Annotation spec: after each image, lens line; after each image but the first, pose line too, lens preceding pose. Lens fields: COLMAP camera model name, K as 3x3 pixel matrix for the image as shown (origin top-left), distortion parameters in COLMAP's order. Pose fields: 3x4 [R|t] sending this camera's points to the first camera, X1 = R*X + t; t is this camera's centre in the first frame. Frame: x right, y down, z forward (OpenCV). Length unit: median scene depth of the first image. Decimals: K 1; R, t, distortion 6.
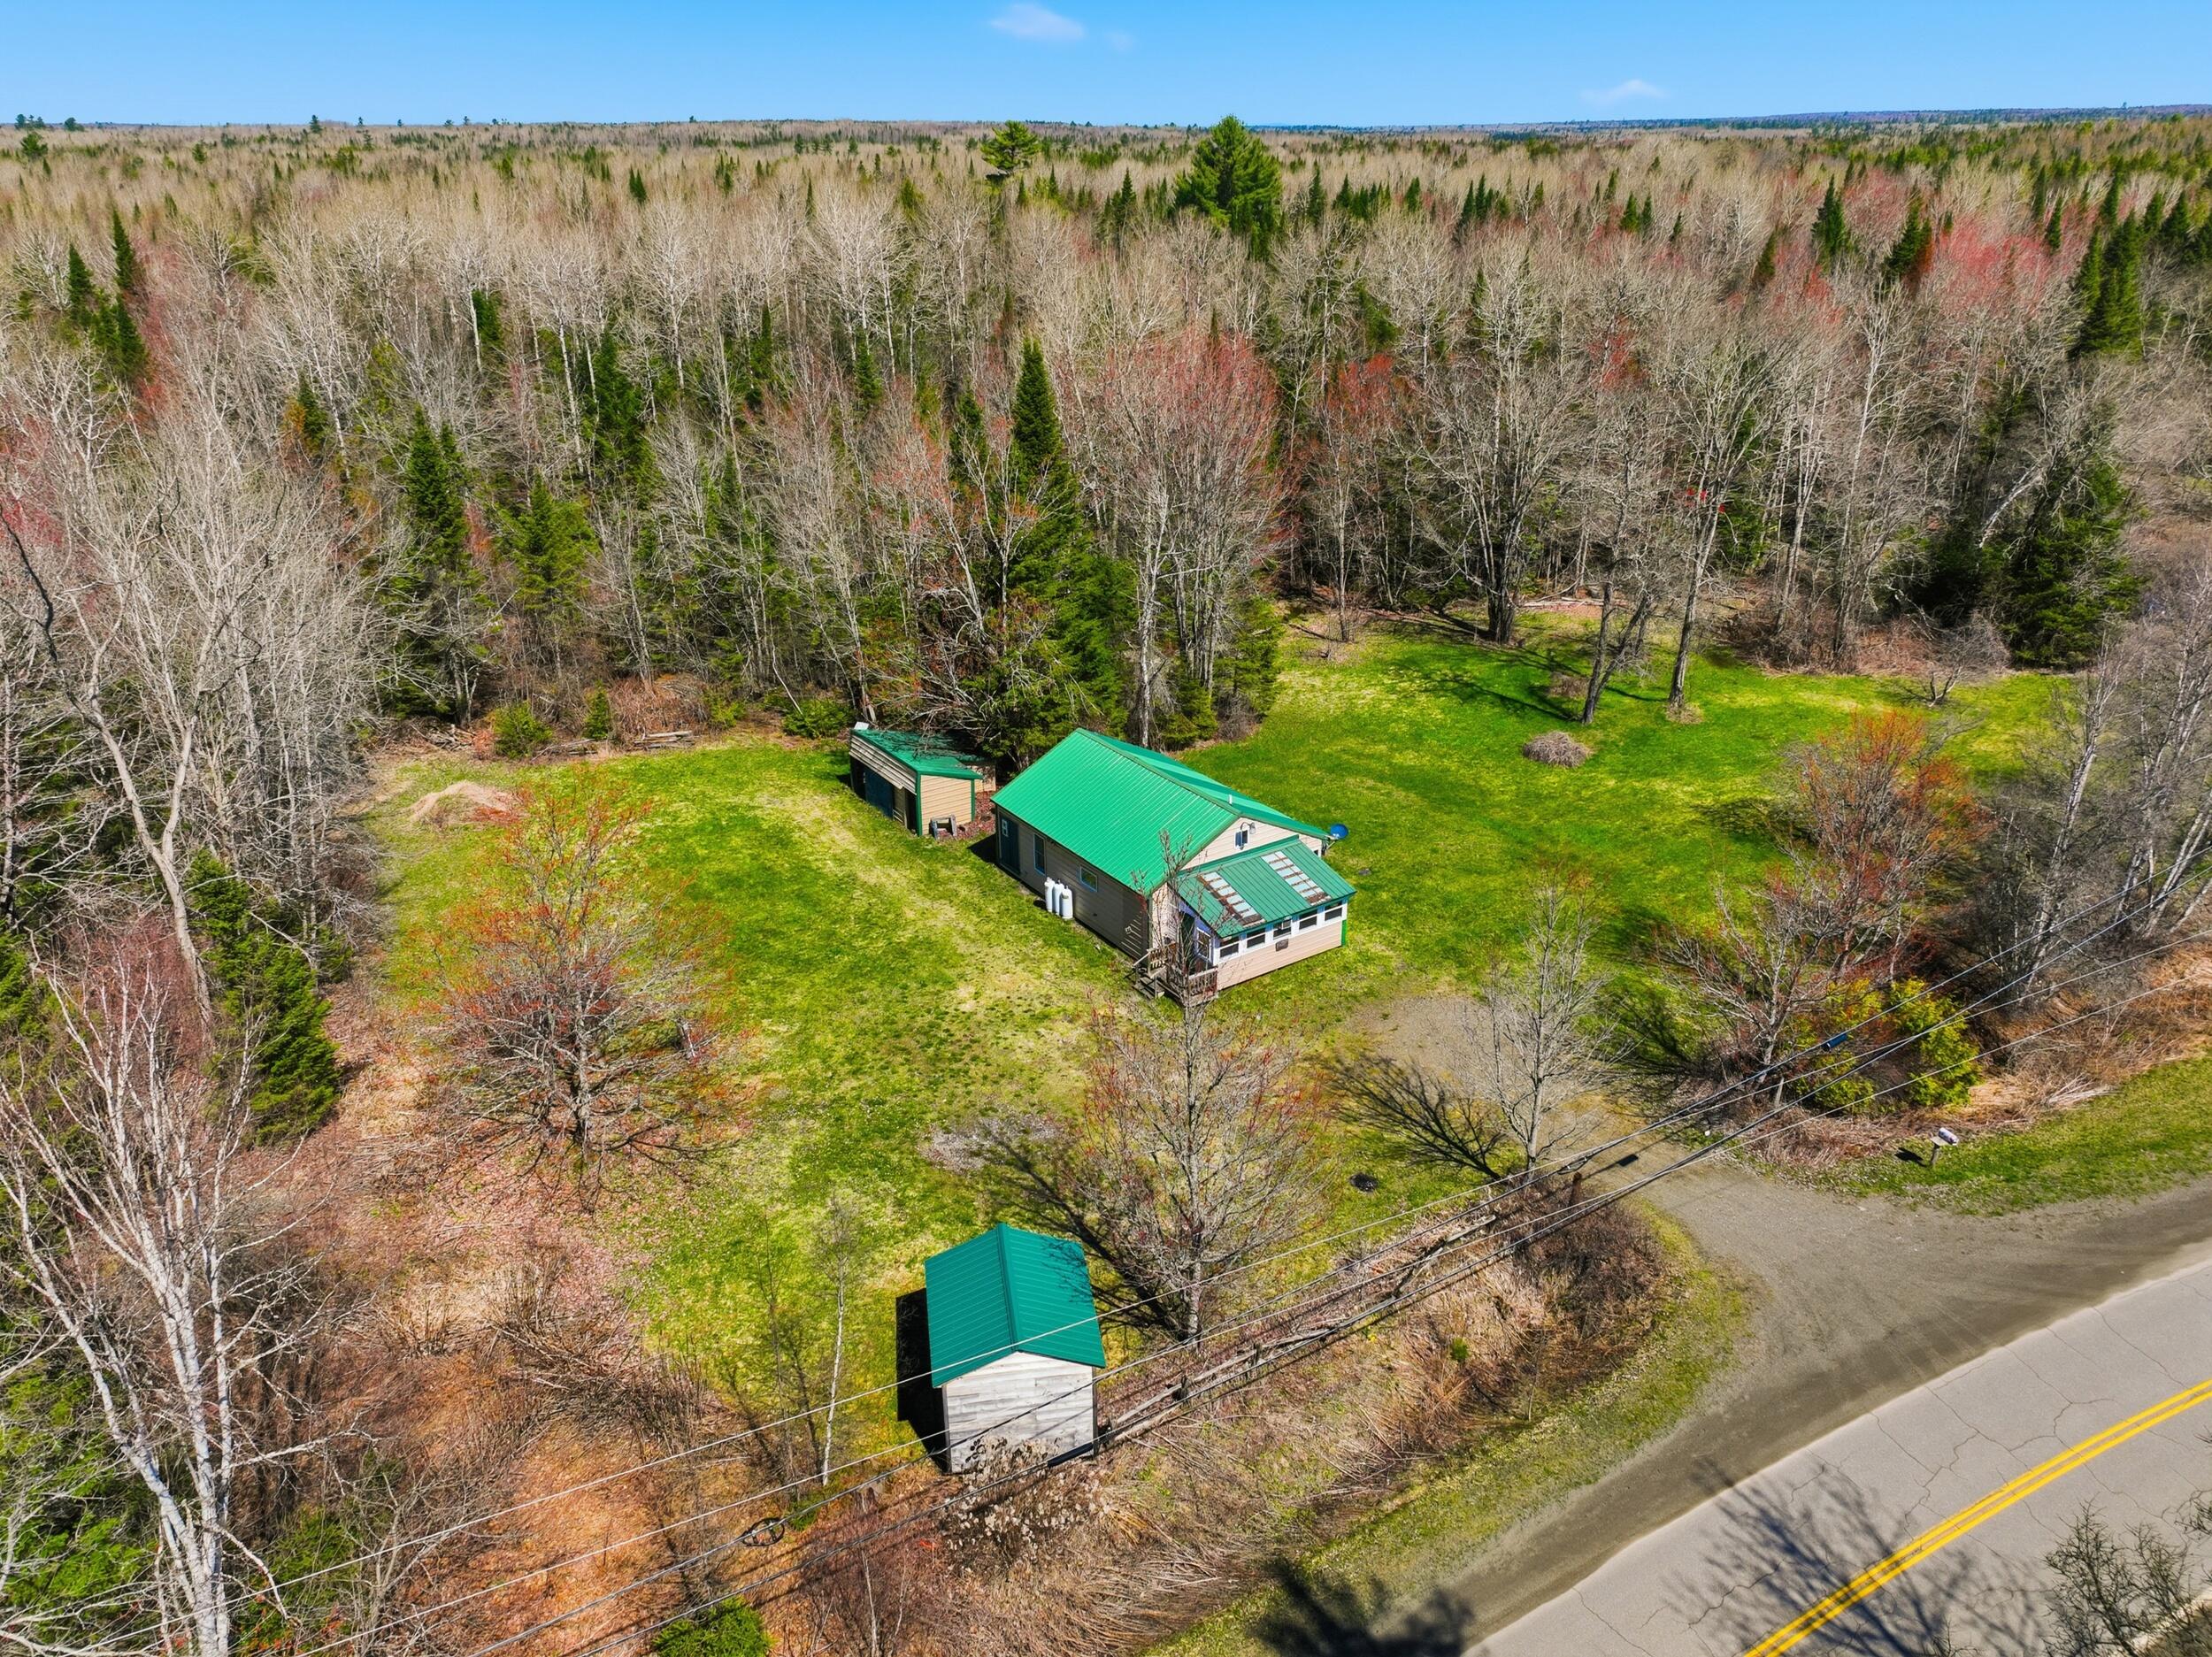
lens RADIAL K [[1707.8, 0, 1106.0], [0, 1707.8, 828.5], [0, 0, 1]] dist [0.048773, -0.079028]
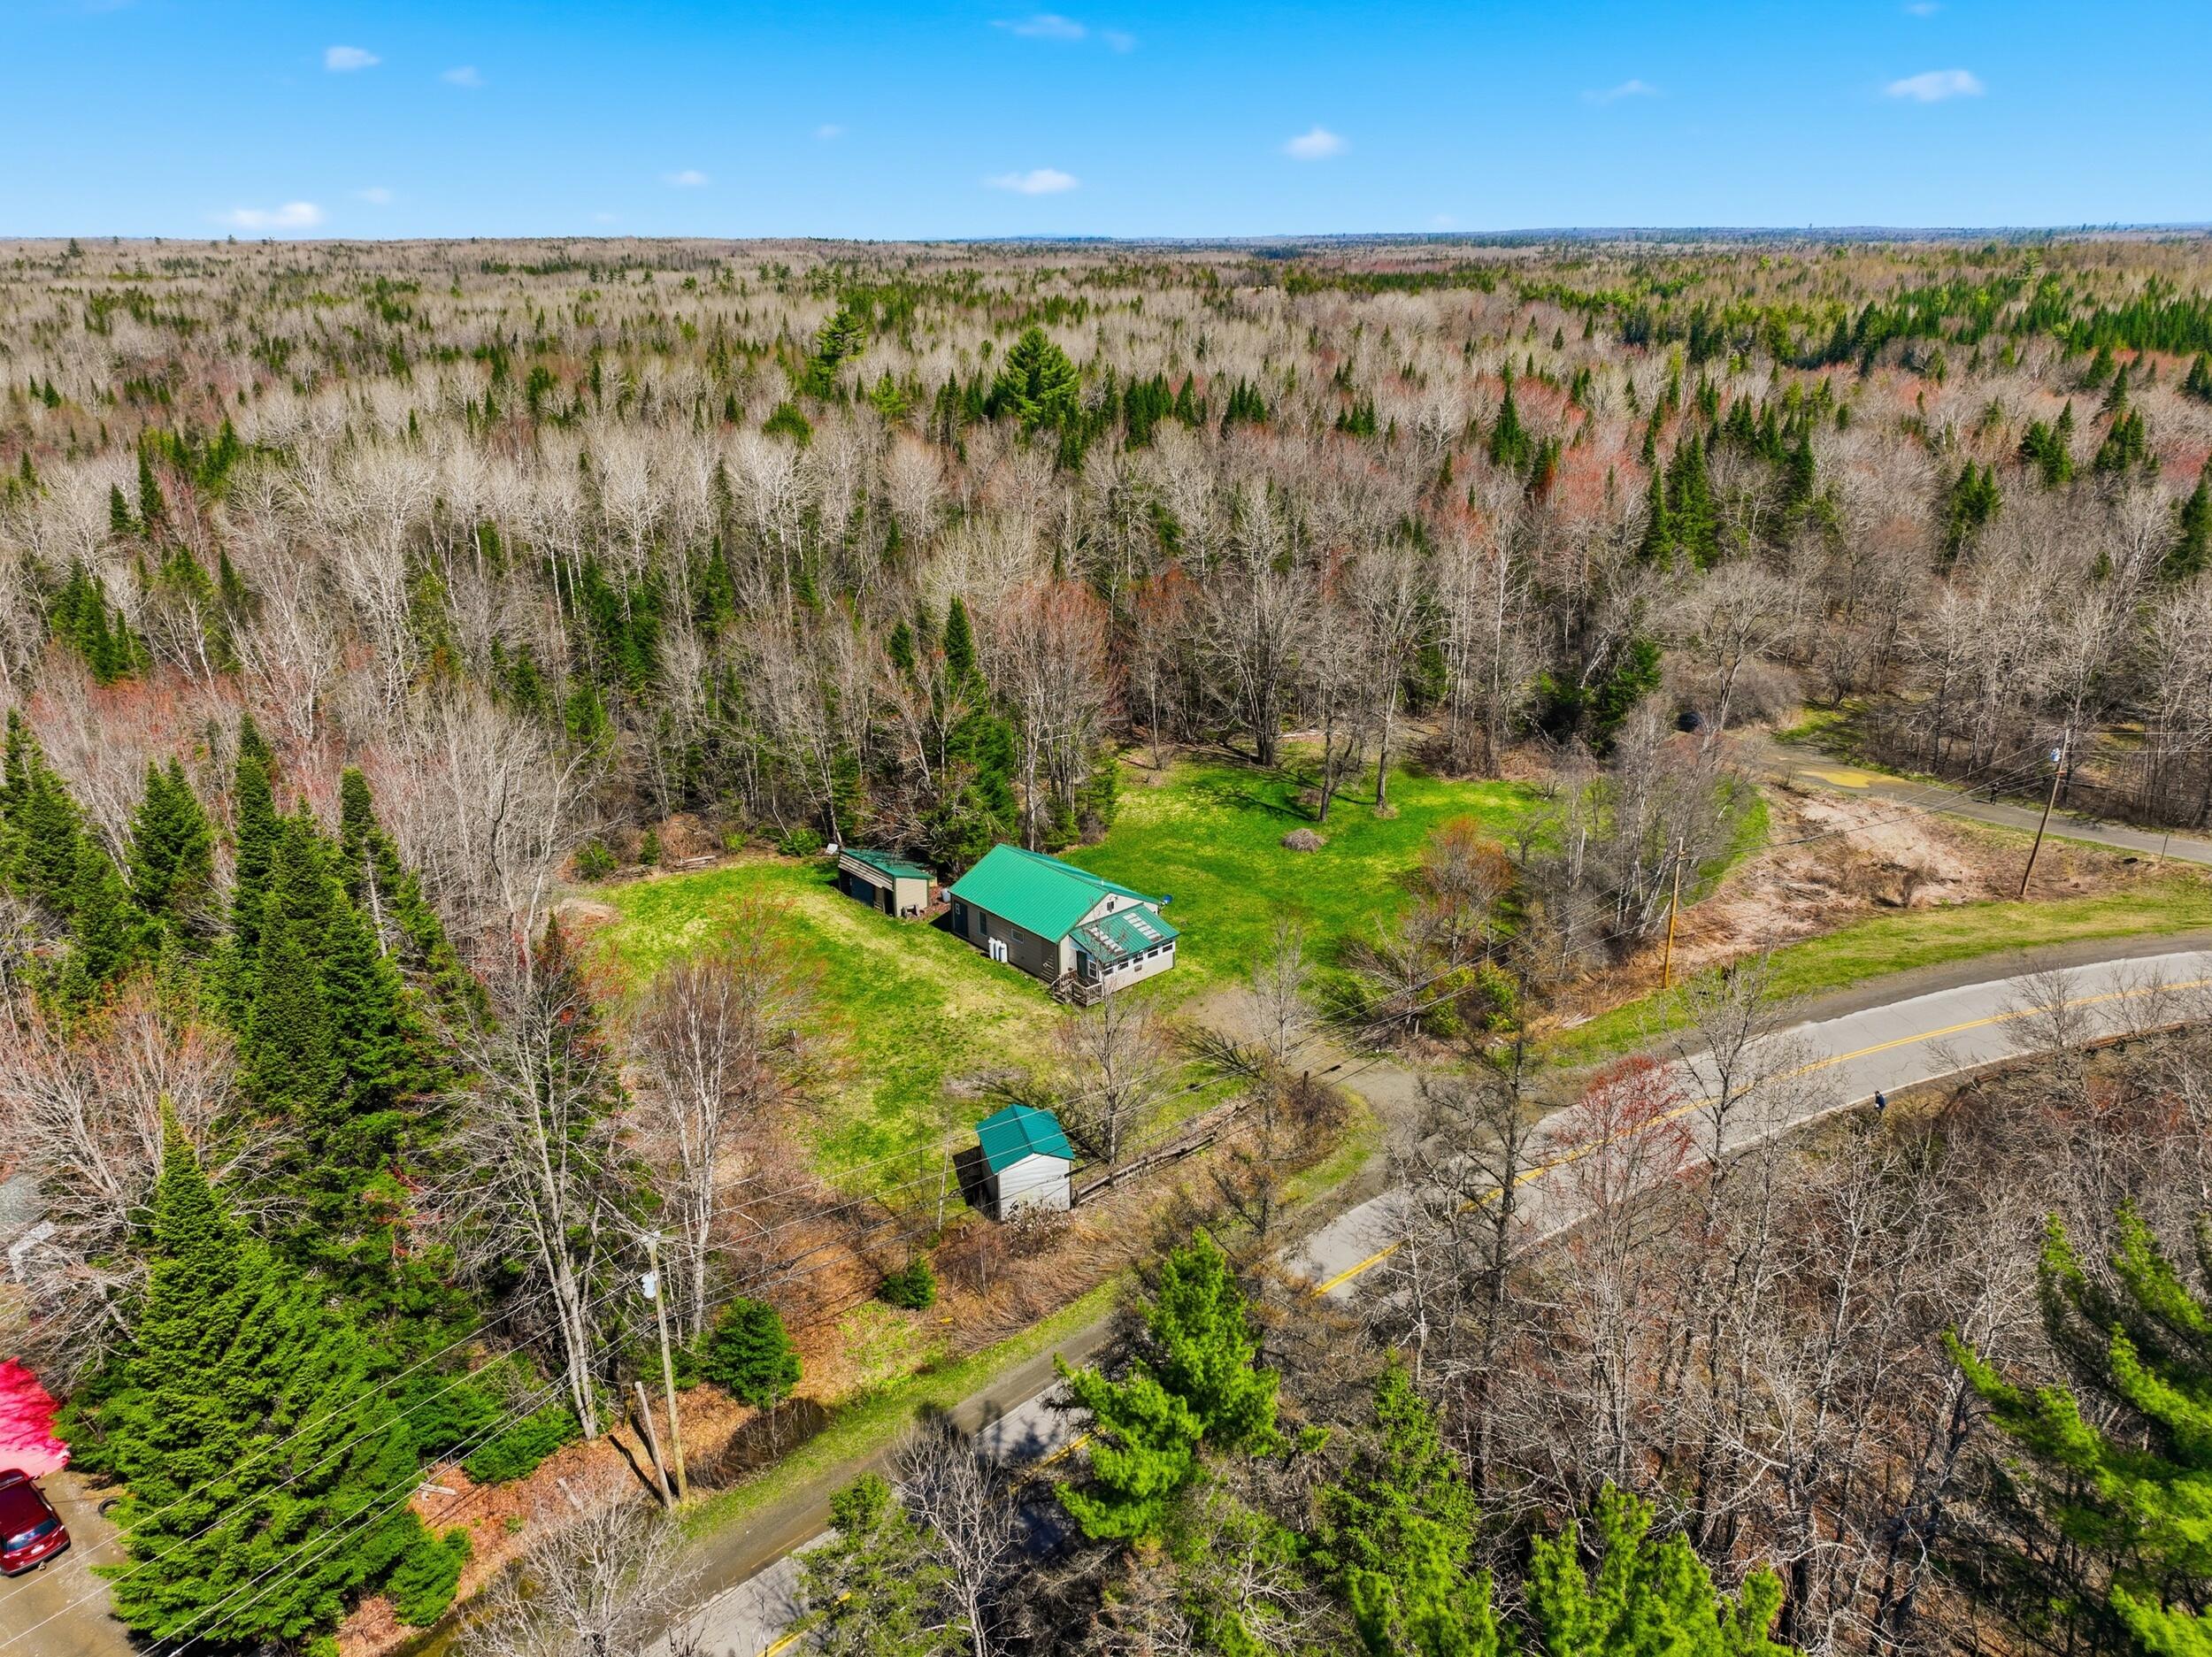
lens RADIAL K [[1707.8, 0, 1106.0], [0, 1707.8, 828.5], [0, 0, 1]] dist [0.048773, -0.079028]
pose [[0.992516, -0.046834, 0.112773, -0.086500], [0.052770, 0.997342, -0.050239, 0.010980], [-0.110120, 0.055814, 0.992350, -0.520190]]
